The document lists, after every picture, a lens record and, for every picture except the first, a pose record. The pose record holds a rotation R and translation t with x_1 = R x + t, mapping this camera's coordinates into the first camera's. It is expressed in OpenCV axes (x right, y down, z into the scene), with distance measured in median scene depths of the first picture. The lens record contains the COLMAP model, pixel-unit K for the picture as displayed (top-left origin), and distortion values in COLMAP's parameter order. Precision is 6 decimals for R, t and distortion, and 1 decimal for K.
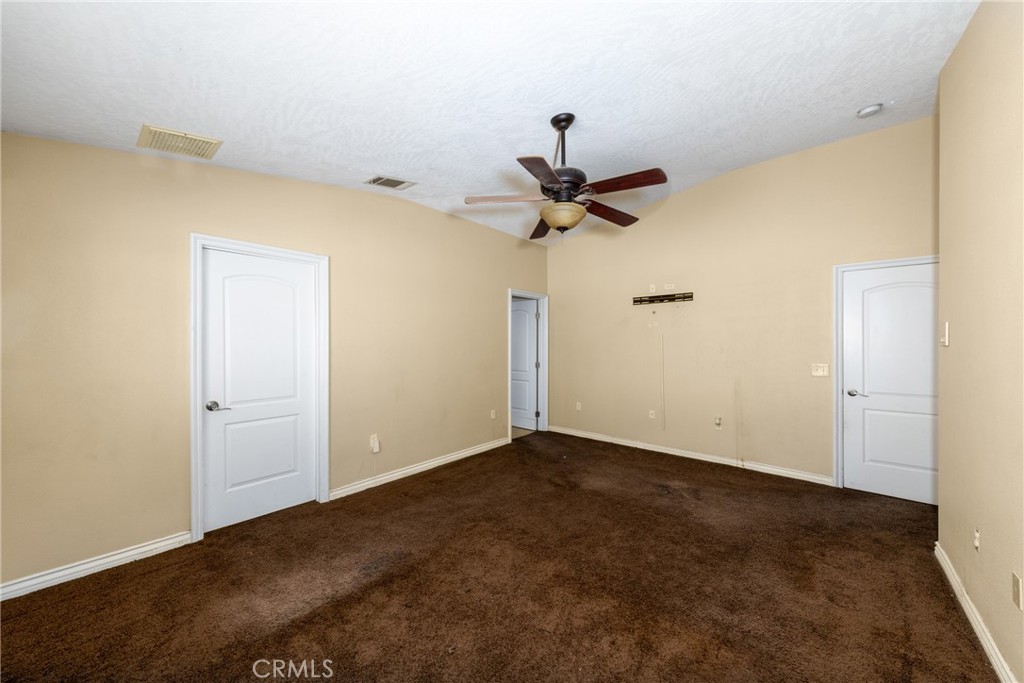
lens RADIAL K [[359.7, 0, 511.2], [0, 359.7, 344.9], [0, 0, 1]] dist [0.000193, -0.000035]
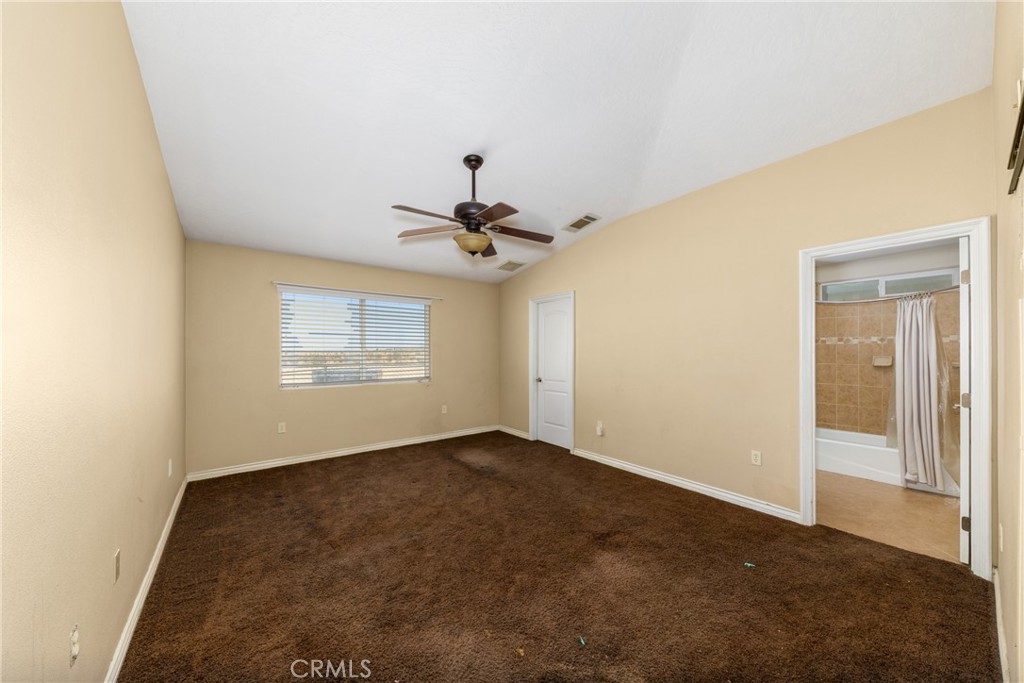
lens RADIAL K [[350.4, 0, 510.4], [0, 350.4, 348.9], [0, 0, 1]] dist [0.000738, 0.000055]
pose [[-0.200903, -0.006982, -0.979586, 0.938233], [0.000323, 0.999974, -0.007194, 0.008833], [0.979611, -0.001761, -0.200895, 1.010135]]
